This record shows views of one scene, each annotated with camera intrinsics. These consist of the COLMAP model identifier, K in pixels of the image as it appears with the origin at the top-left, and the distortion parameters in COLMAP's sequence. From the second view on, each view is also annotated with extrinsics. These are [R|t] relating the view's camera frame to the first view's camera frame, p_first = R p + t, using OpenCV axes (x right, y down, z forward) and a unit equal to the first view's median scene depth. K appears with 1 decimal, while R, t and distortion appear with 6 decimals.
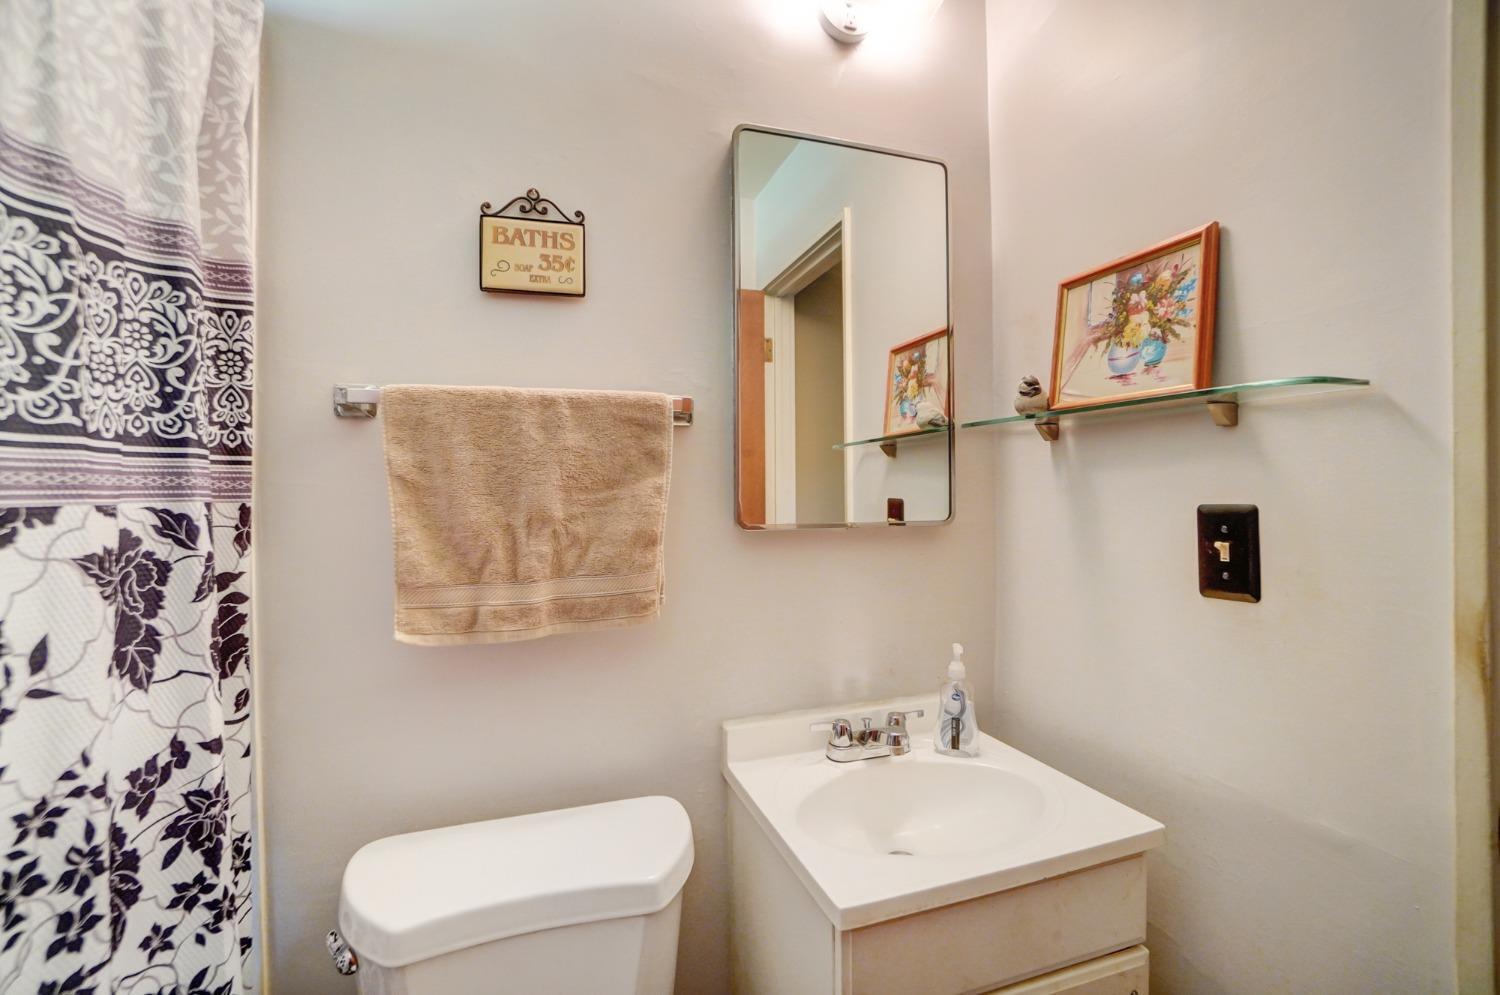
lens RADIAL K [[663.3, 0, 743.5], [0, 663.3, 490.2], [0, 0, 1]] dist [-0.060890, 0.022098]
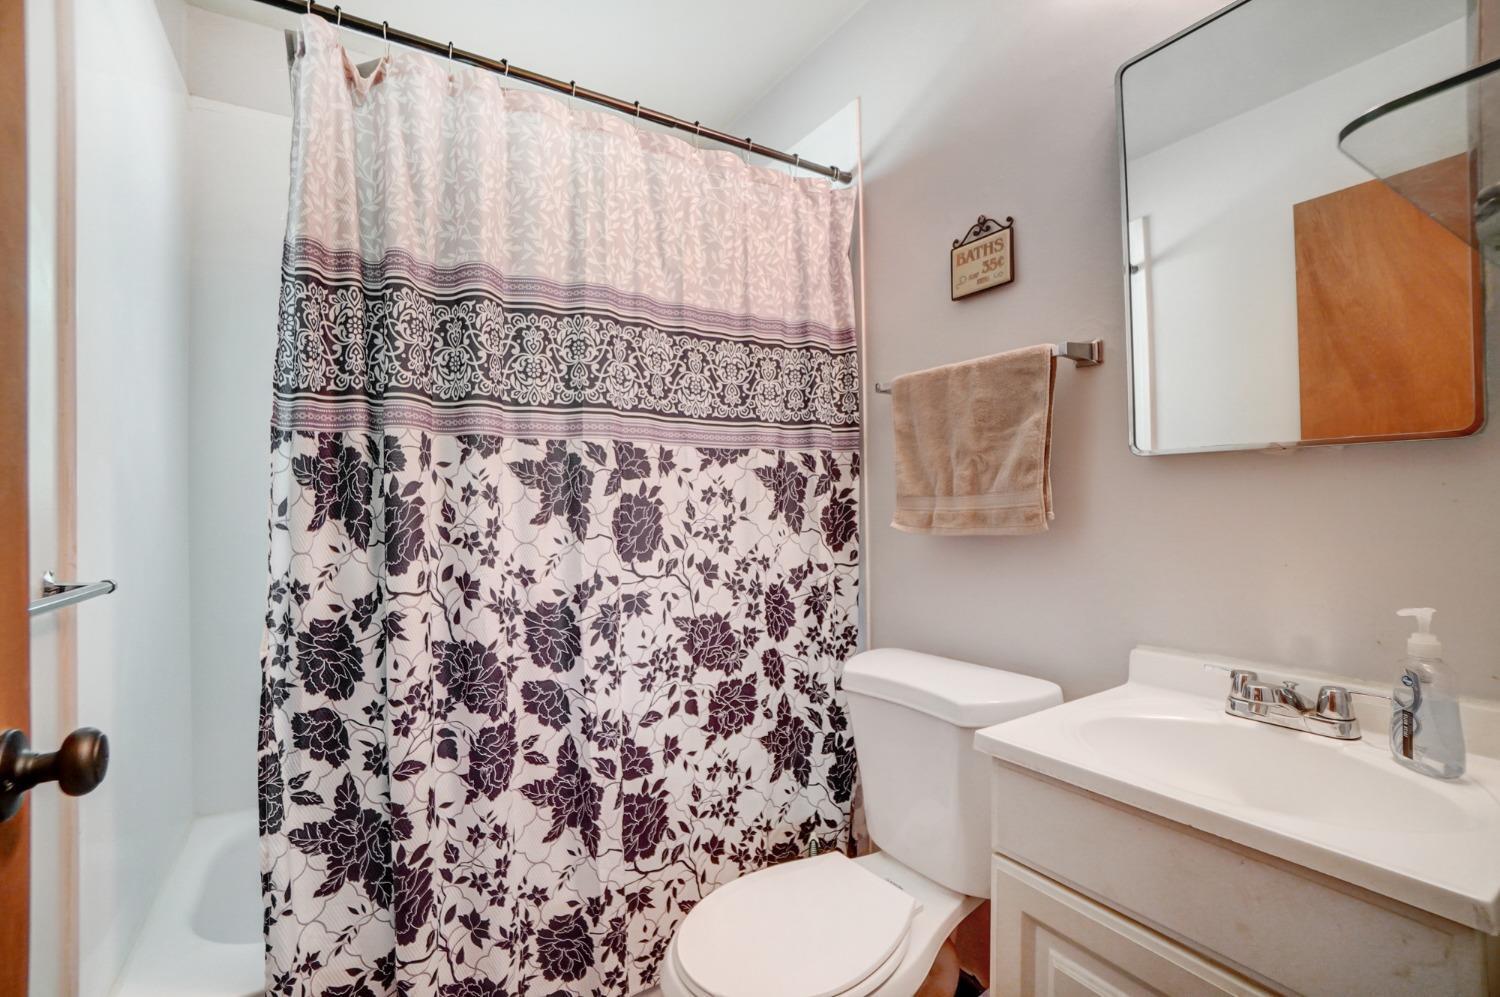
lens RADIAL K [[663.3, 0, 743.5], [0, 663.3, 491.2], [0, 0, 1]] dist [-0.060890, 0.022098]
pose [[0.247130, -0.008410, -0.968946, 1.050809], [0.011058, 0.999922, -0.005859, 0.144664], [0.968919, -0.009267, 0.247204, 0.201330]]
